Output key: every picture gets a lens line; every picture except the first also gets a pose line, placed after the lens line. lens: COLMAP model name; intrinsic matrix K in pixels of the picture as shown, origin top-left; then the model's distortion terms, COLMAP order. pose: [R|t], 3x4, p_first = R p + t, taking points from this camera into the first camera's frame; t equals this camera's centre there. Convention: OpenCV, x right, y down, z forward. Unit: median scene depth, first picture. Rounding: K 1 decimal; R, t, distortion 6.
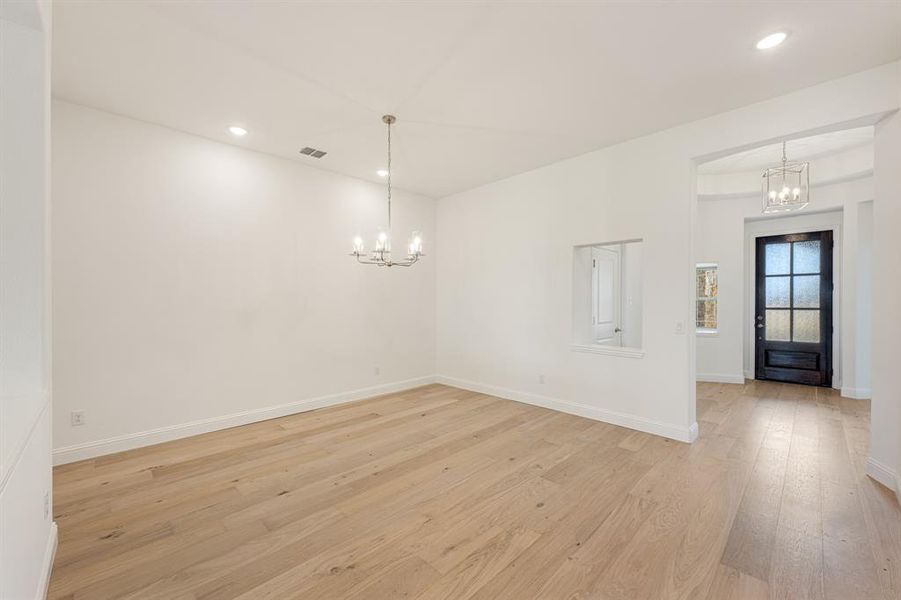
lens RADIAL K [[353.2, 0, 450.5], [0, 353.2, 300.0], [0, 0, 1]] dist [-0.000019, 0.000115]
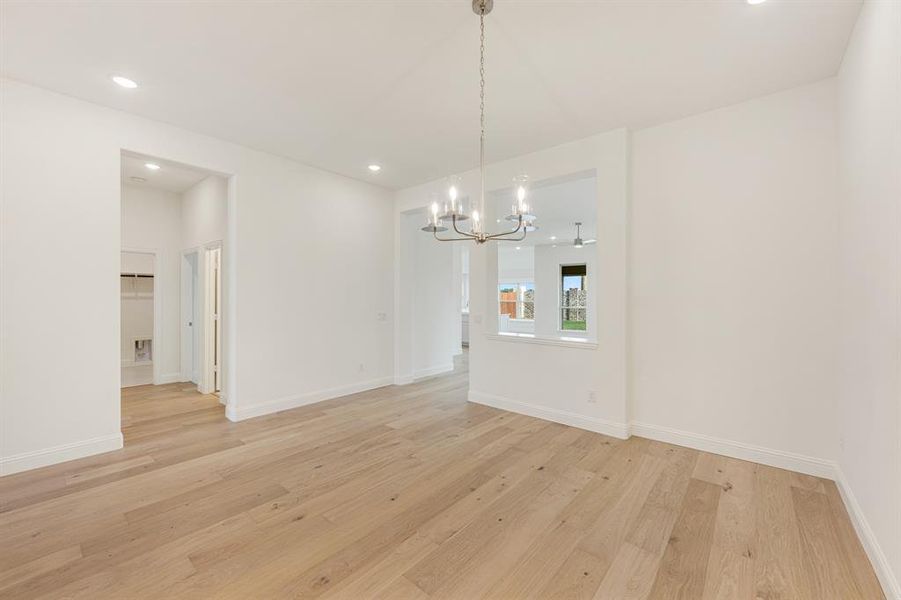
lens RADIAL K [[360.1, 0, 447.2], [0, 360.1, 298.3], [0, 0, 1]] dist [-0.000368, -0.000120]
pose [[-0.996703, -0.001146, -0.081124, -0.074416], [-0.000919, 0.999996, -0.002826, 0.005528], [0.081127, -0.002742, -0.996700, 1.973515]]
